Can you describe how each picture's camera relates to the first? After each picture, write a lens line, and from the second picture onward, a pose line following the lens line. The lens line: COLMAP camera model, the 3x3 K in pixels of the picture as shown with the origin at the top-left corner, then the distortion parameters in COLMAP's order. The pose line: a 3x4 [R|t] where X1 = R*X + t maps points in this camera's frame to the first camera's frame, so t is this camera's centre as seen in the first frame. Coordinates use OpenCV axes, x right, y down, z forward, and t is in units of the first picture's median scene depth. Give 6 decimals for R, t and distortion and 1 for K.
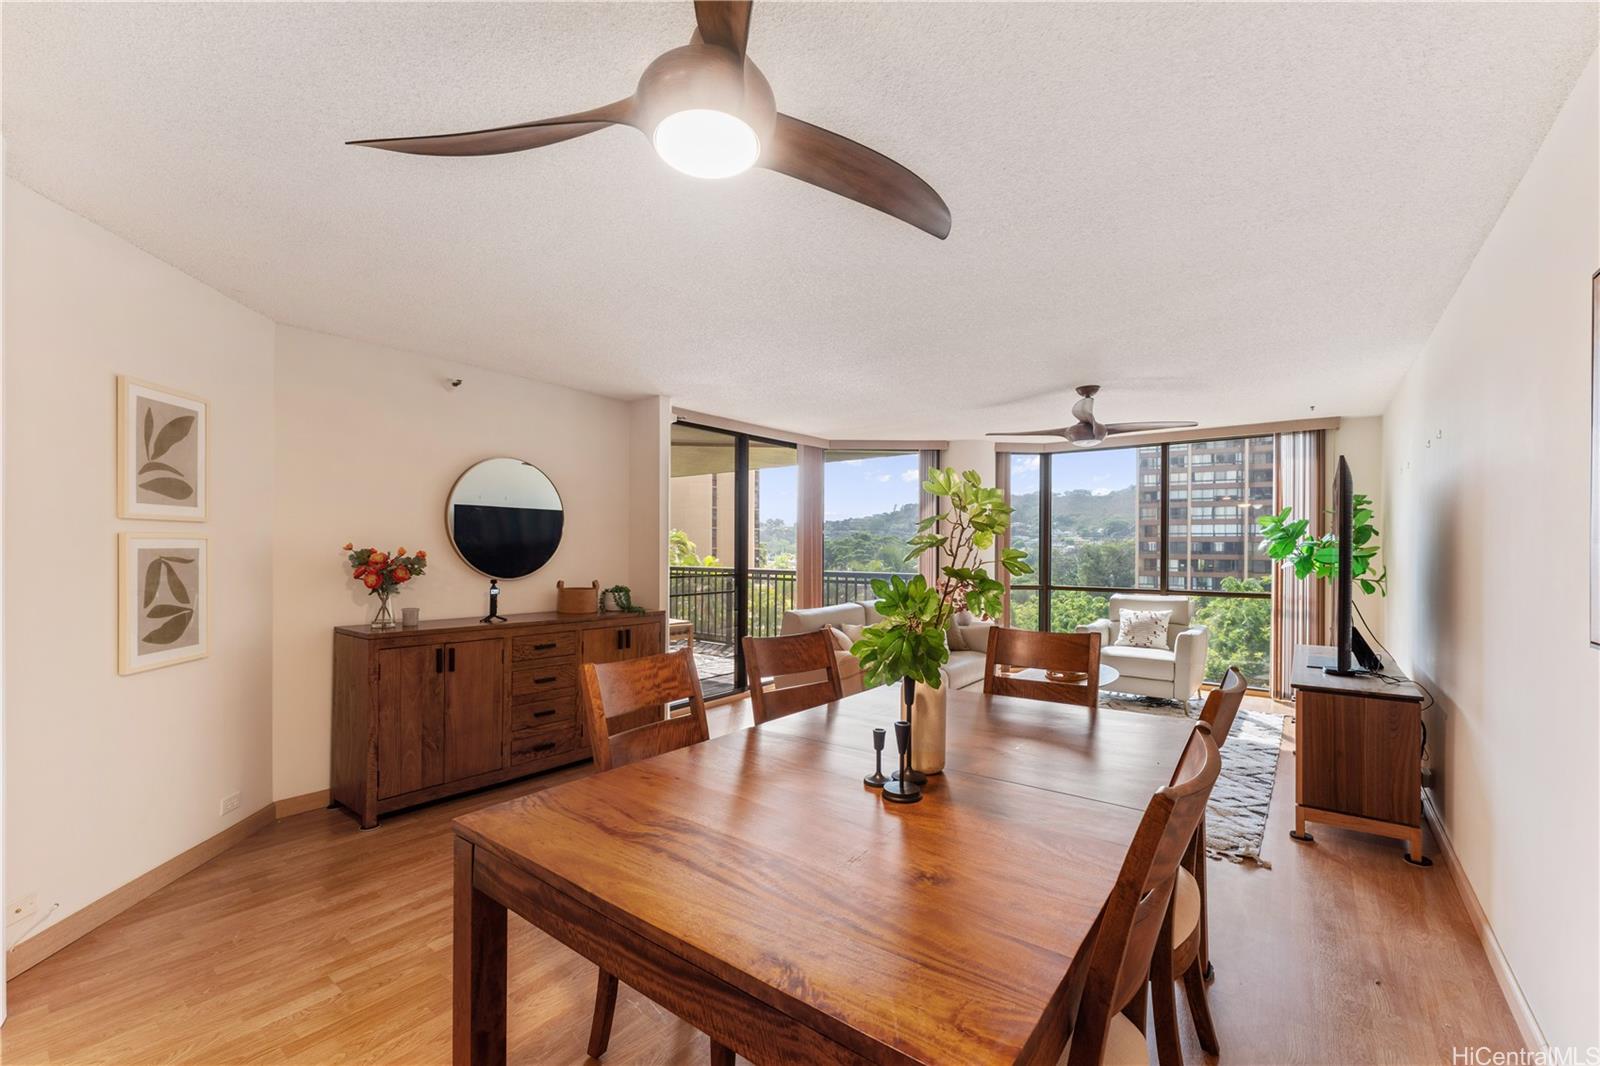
lens RADIAL K [[642.5, 0, 785.4], [0, 642.5, 541.9], [0, 0, 1]] dist [0.000241, 0.000268]
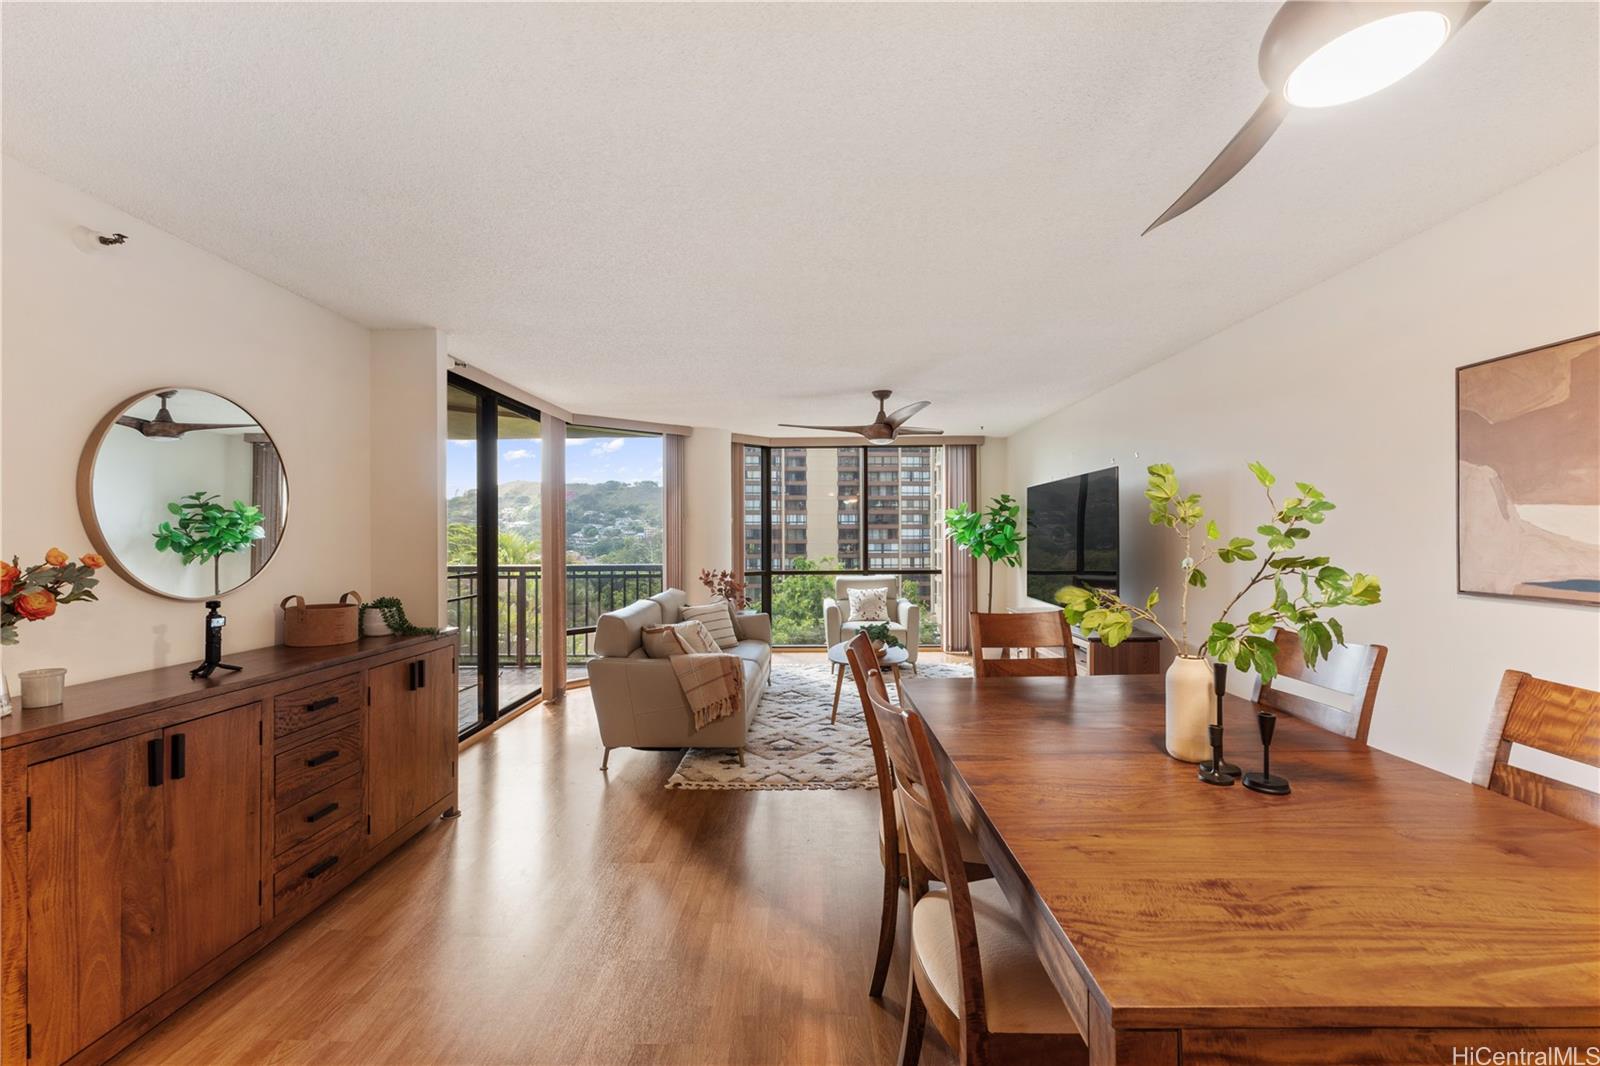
lens RADIAL K [[642.5, 0, 787.9], [0, 642.5, 527.9], [0, 0, 1]] dist [0.000241, 0.000268]
pose [[0.800078, -0.002697, 0.599890, -0.337933], [0.004669, 0.999988, -0.001731, -0.002753], [-0.599878, 0.004186, 0.800081, 0.207473]]
